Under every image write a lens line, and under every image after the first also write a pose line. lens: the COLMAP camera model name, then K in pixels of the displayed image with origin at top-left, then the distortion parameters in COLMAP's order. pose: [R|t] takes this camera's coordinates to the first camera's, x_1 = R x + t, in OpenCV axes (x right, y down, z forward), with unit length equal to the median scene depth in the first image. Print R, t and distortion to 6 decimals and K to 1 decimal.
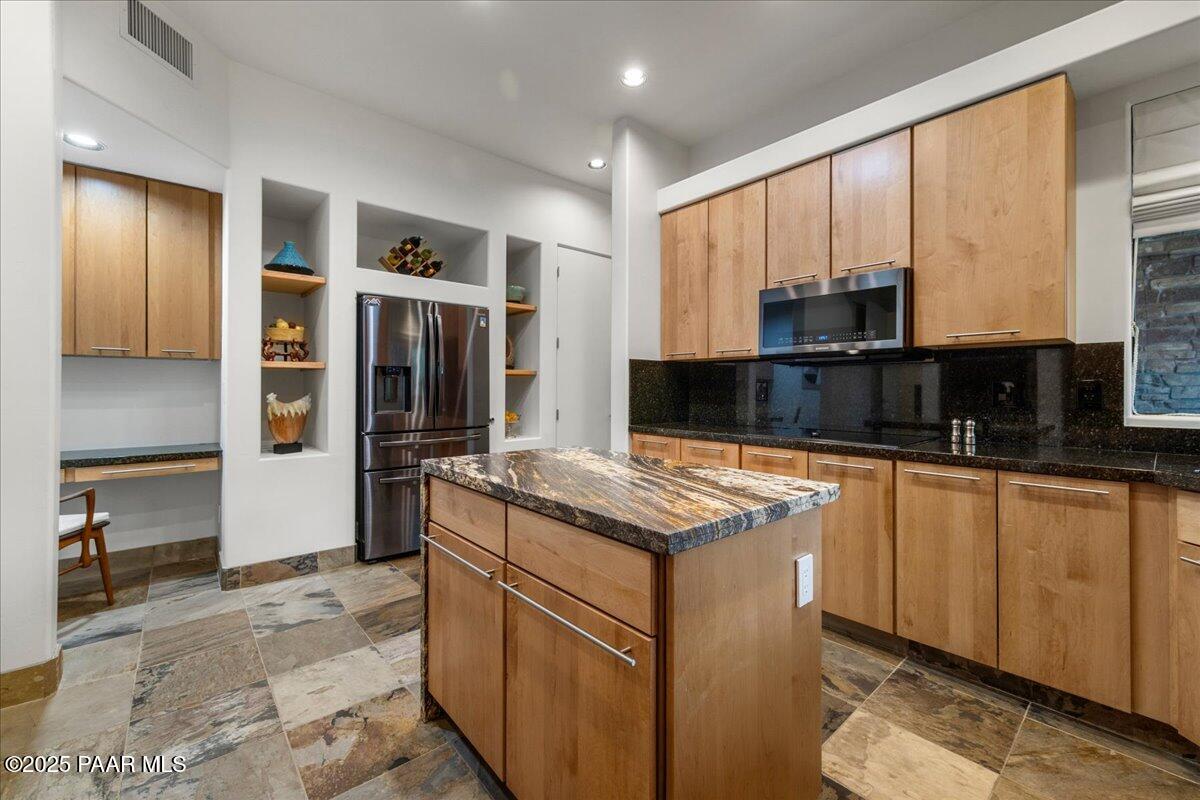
lens RADIAL K [[485.2, 0, 594.2], [0, 485.2, 384.5], [0, 0, 1]] dist [-0.001445, -0.000078]
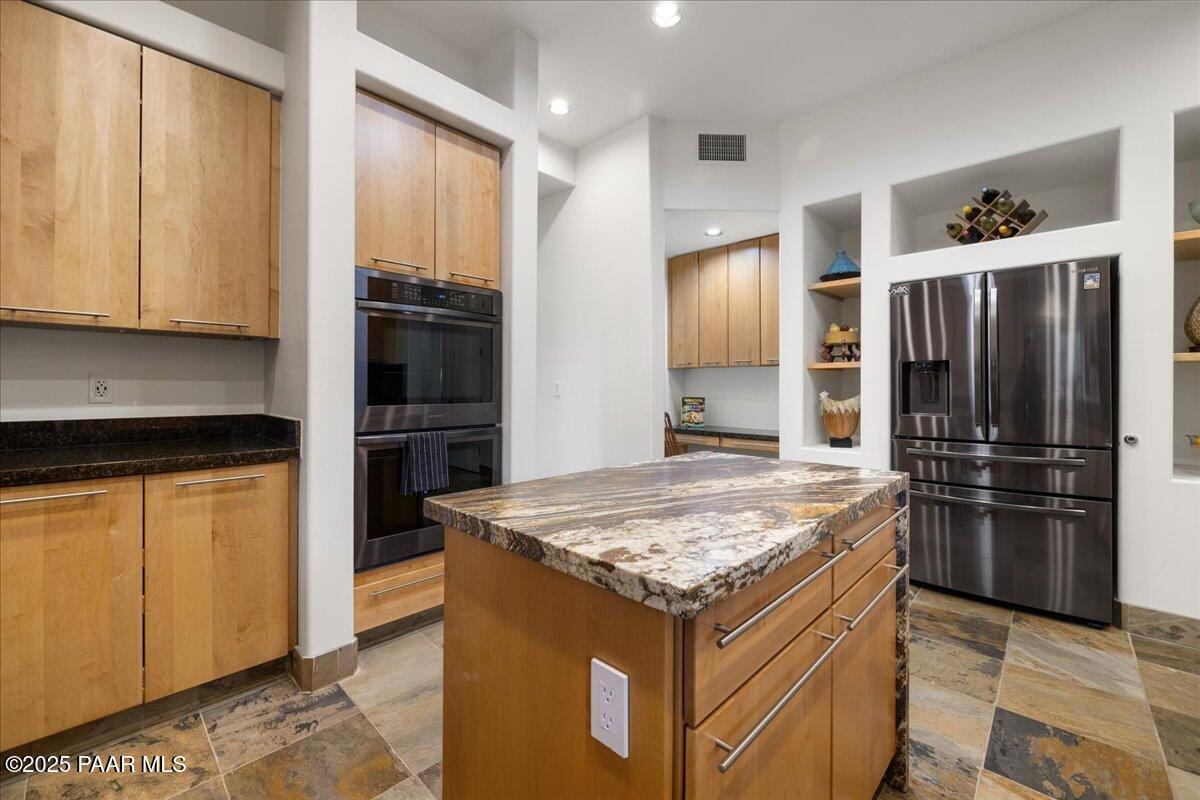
lens RADIAL K [[485.2, 0, 594.2], [0, 485.2, 384.5], [0, 0, 1]] dist [-0.001445, -0.000078]
pose [[0.090450, -0.006791, -0.995878, 0.395856], [0.006714, 0.999958, -0.006209, 0.005099], [0.995878, -0.006124, 0.090492, 0.359485]]
